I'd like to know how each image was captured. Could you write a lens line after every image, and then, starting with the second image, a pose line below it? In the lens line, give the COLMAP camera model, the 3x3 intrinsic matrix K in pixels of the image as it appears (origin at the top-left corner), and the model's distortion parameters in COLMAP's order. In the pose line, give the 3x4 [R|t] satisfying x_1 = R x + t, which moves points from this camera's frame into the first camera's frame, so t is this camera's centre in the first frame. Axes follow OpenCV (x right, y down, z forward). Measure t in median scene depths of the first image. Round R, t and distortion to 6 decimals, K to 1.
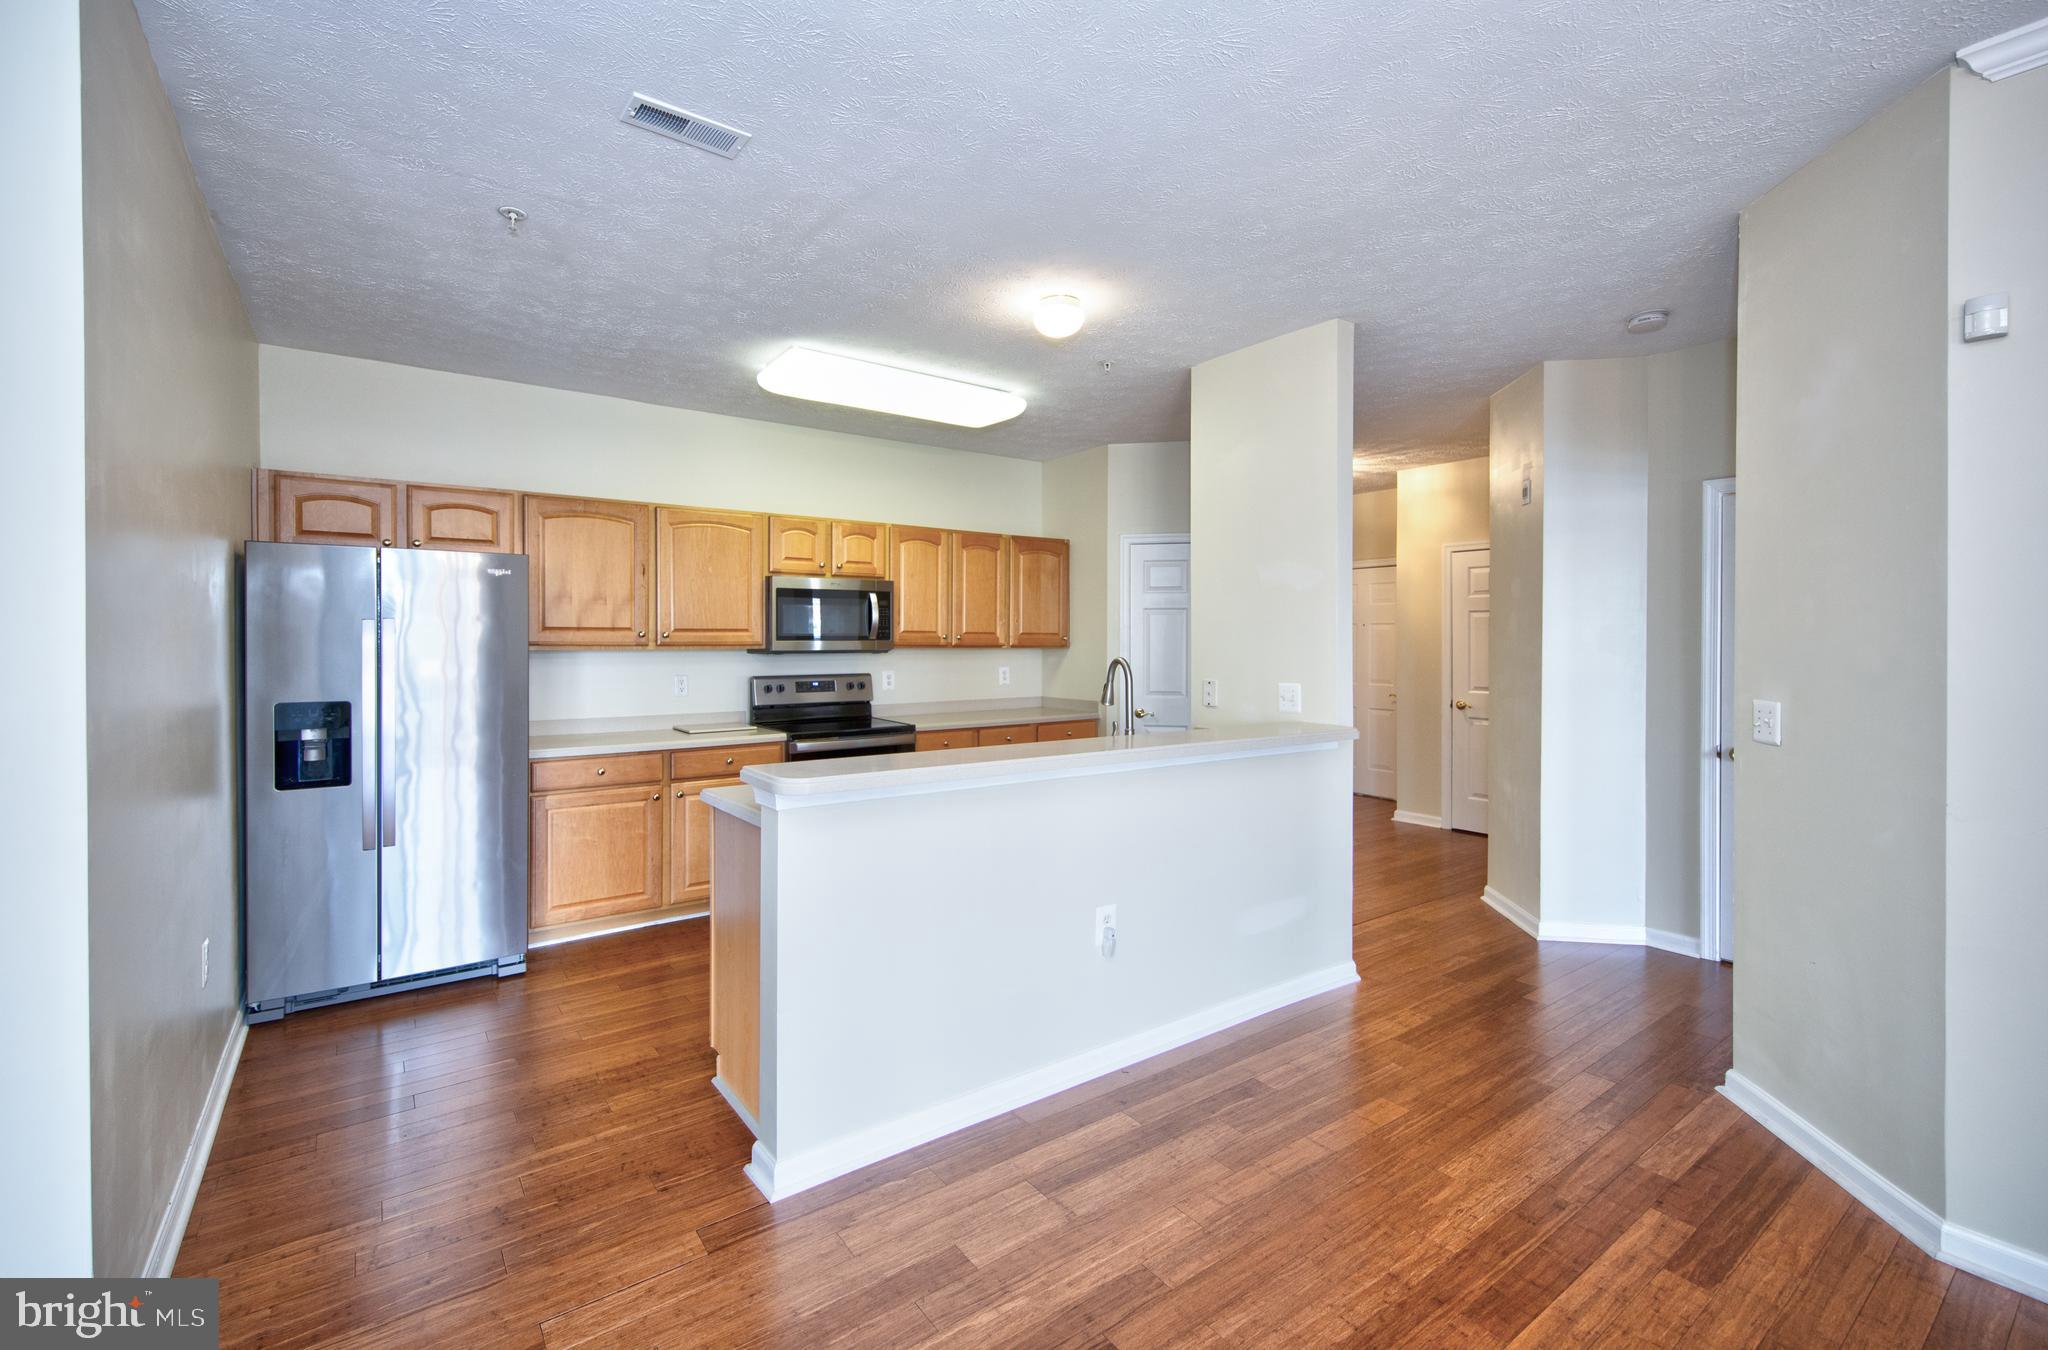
lens RADIAL K [[884.4, 0, 1006.8], [0, 884.4, 639.5], [0, 0, 1]] dist [0.004740, -0.000157]
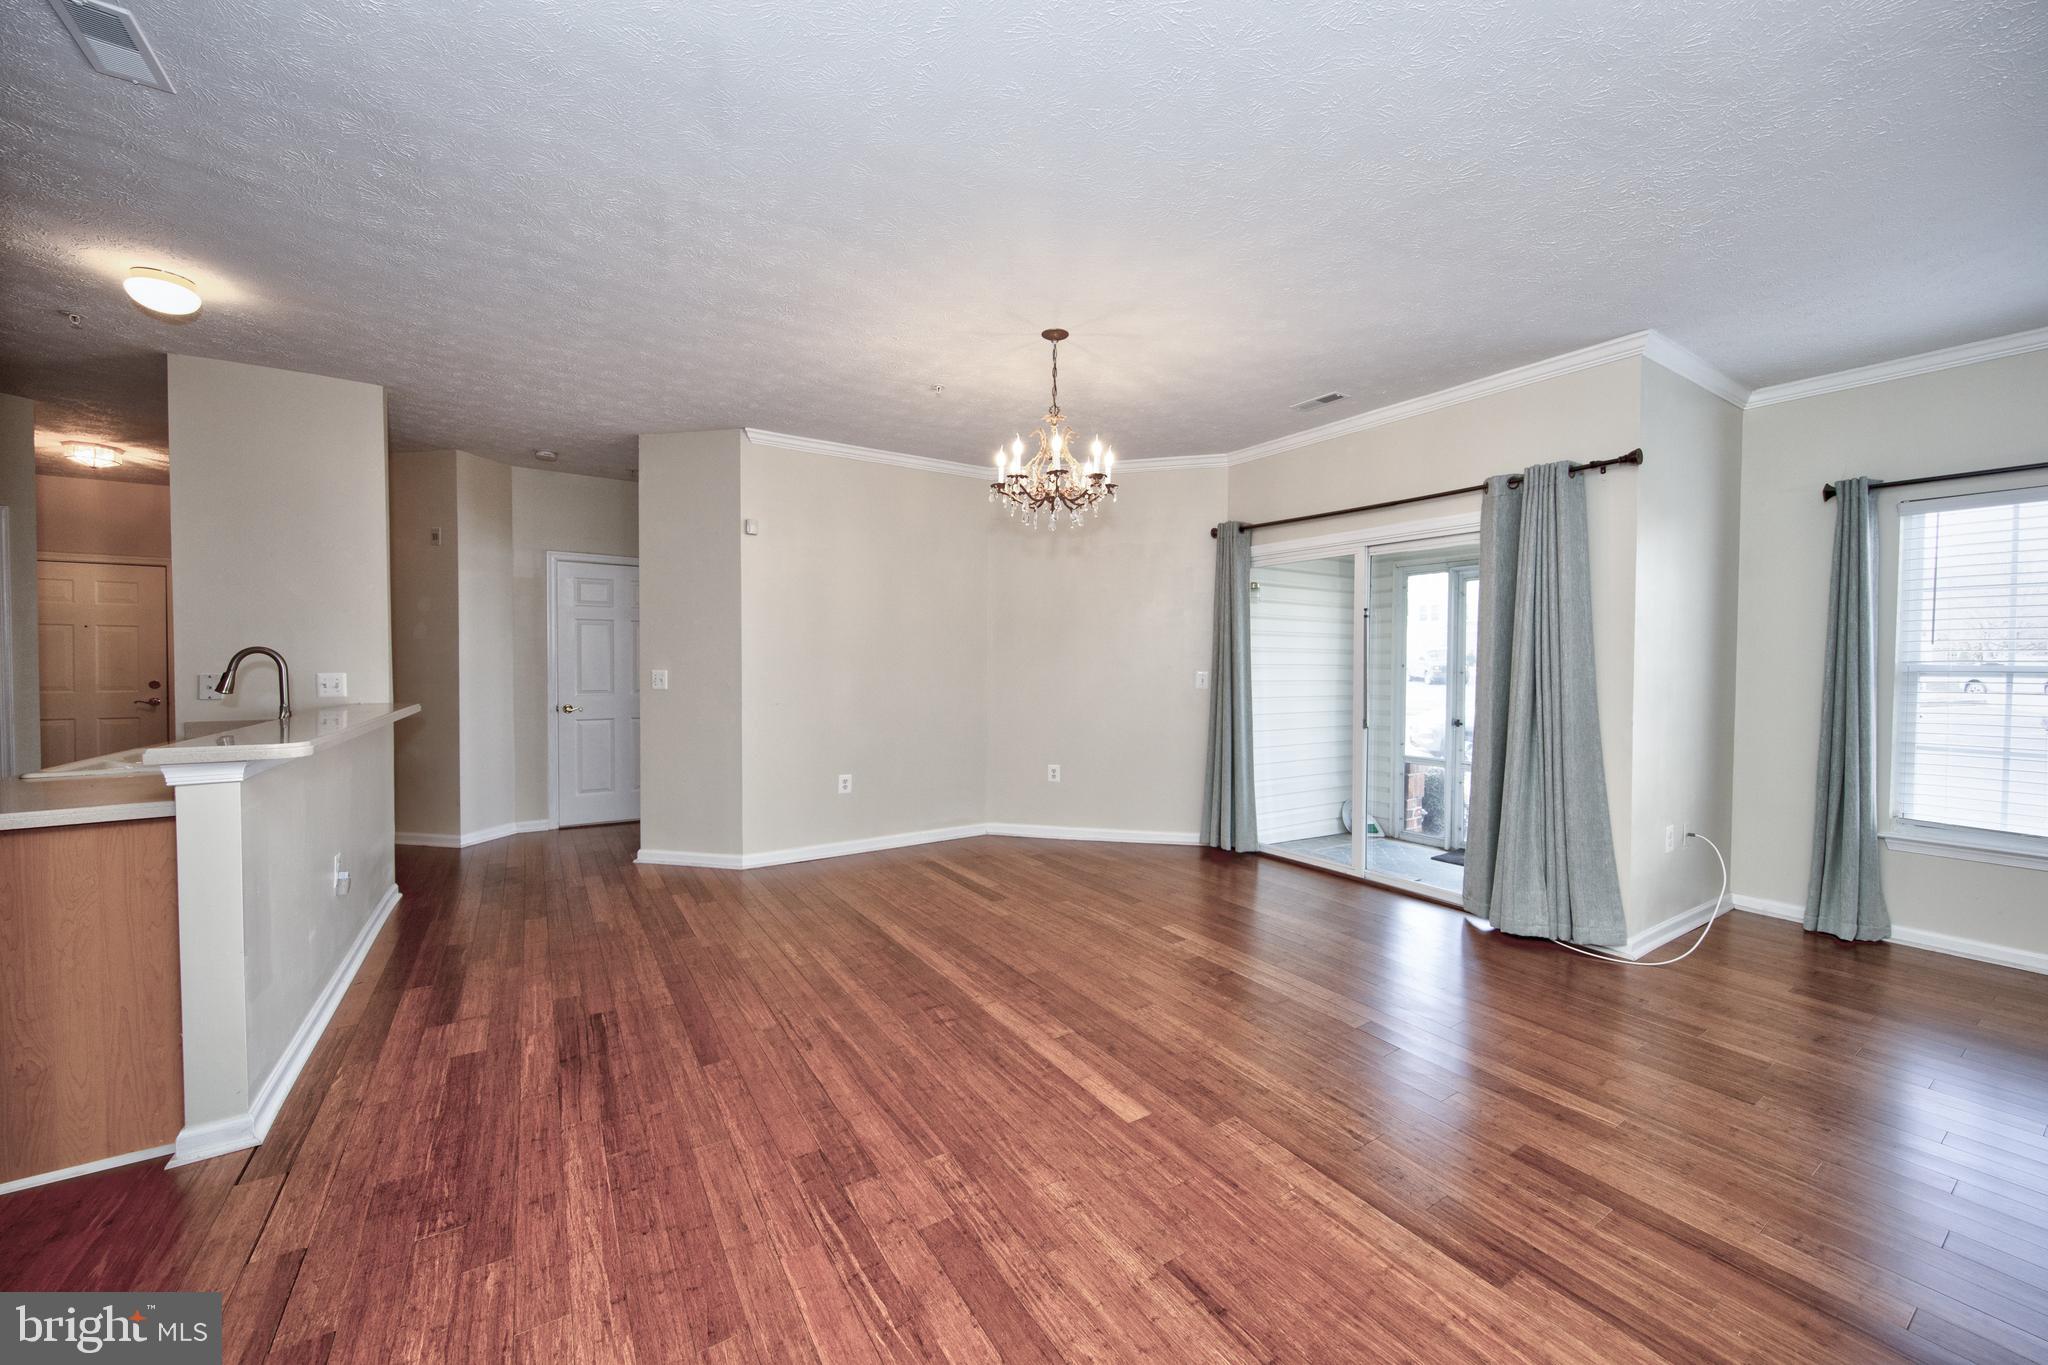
lens RADIAL K [[750.7, 0, 1035.6], [0, 750.7, 683.3], [0, 0, 1]] dist [0.001882, -0.000130]
pose [[0.024286, -0.033158, 0.999155, -0.622132], [-0.004044, 0.999438, 0.033266, 0.023678], [-0.999697, -0.004848, 0.024138, 0.023670]]
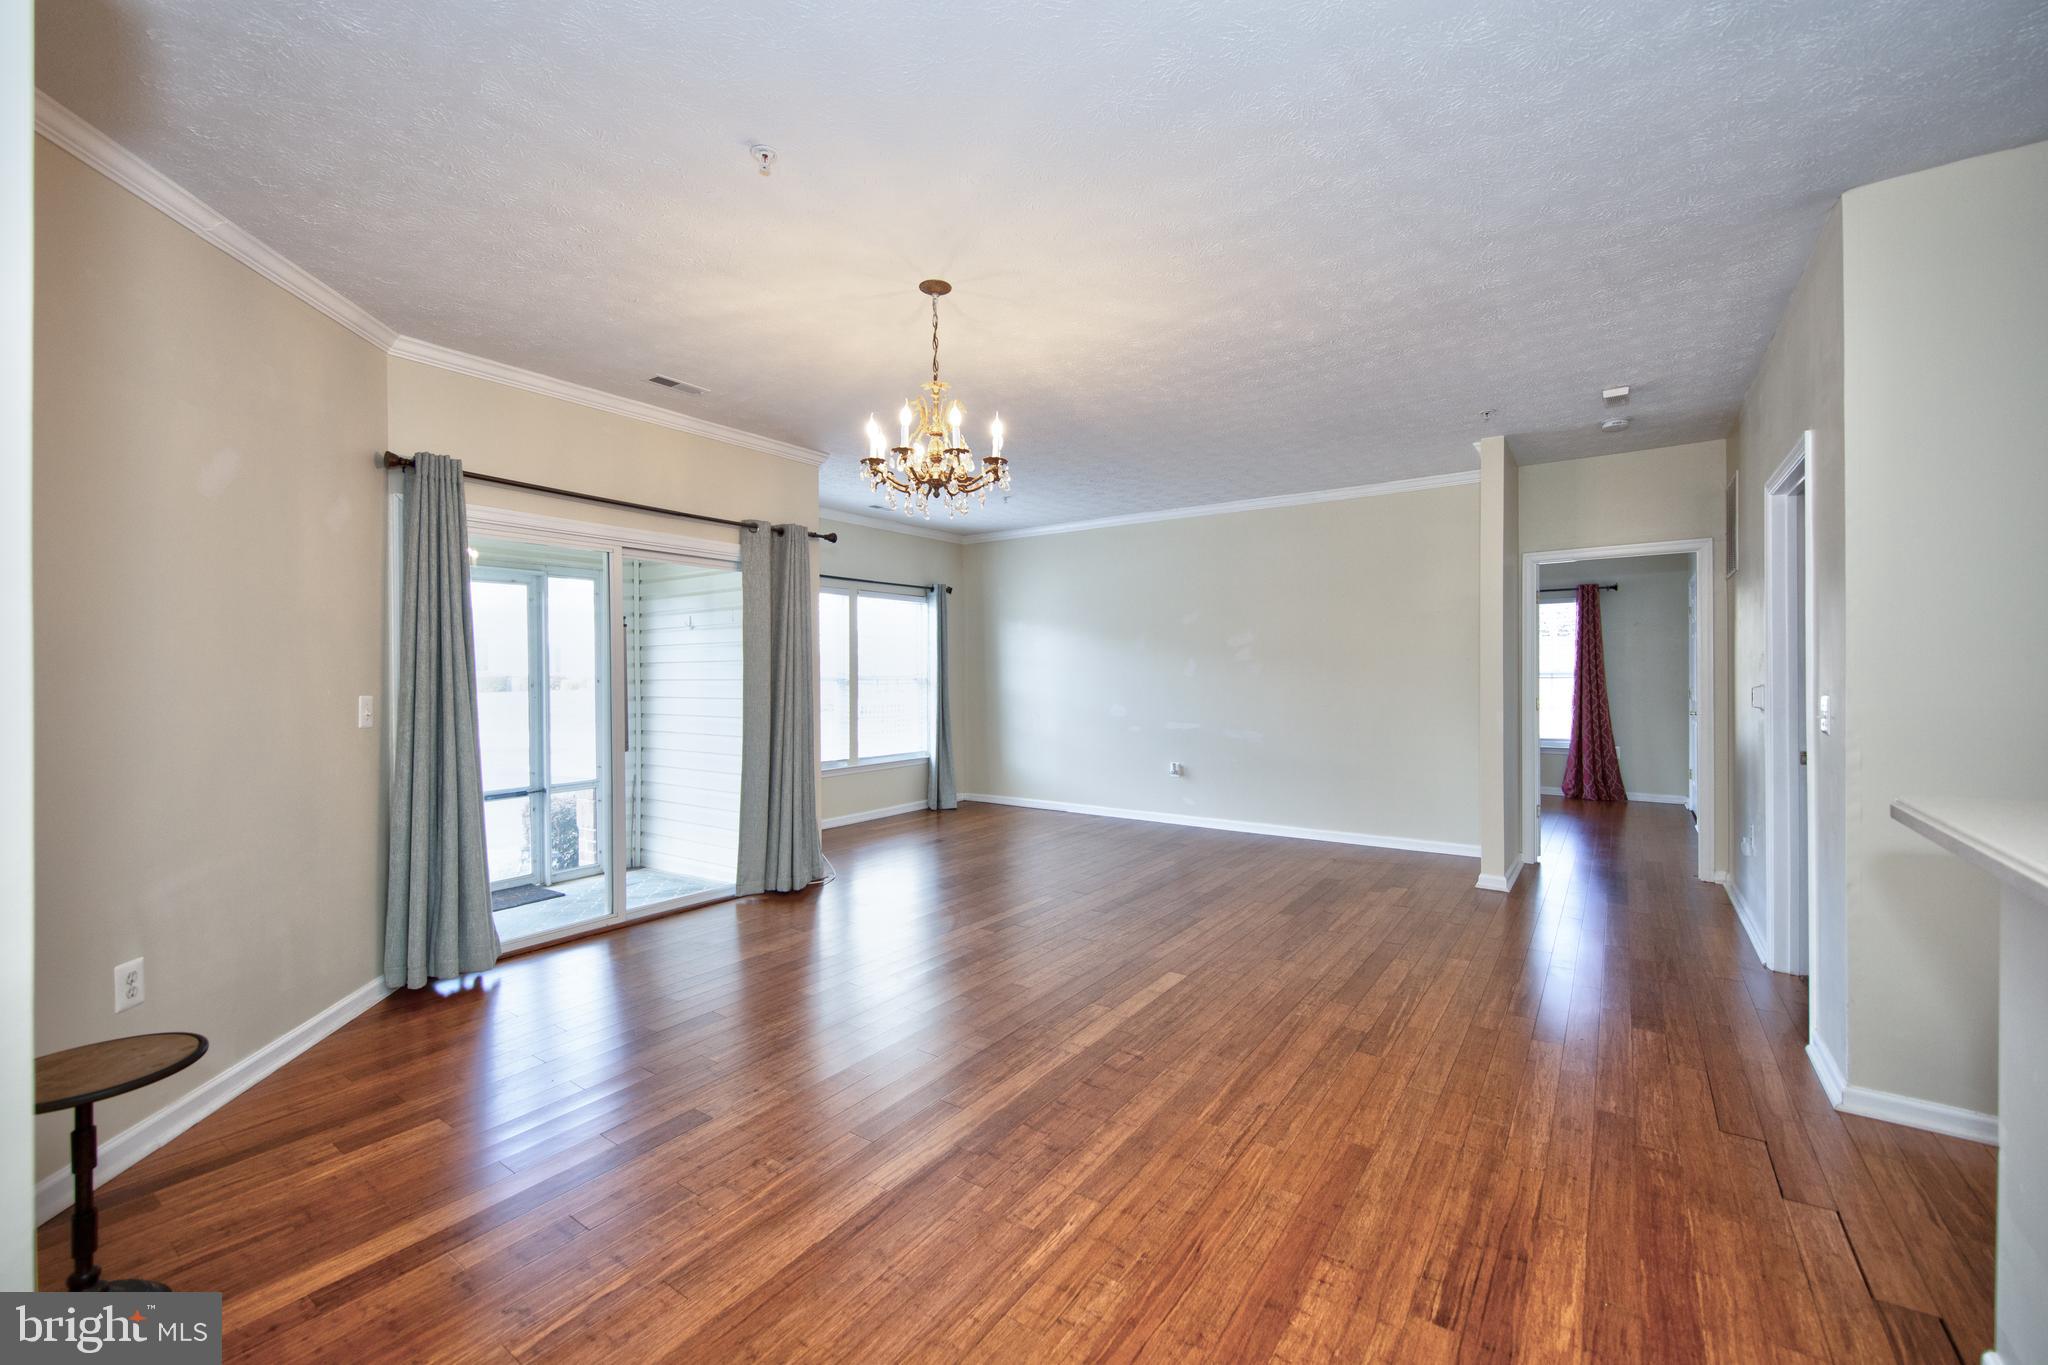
lens RADIAL K [[836.9, 0, 1008.1], [0, 836.9, 675.2], [0, 0, 1]] dist [0.018200, -0.000934]
pose [[-0.946408, 0.004941, -0.322934, 0.403935], [0.003652, 0.999983, 0.004599, 0.022276], [0.322952, 0.003174, -0.946410, 0.784347]]
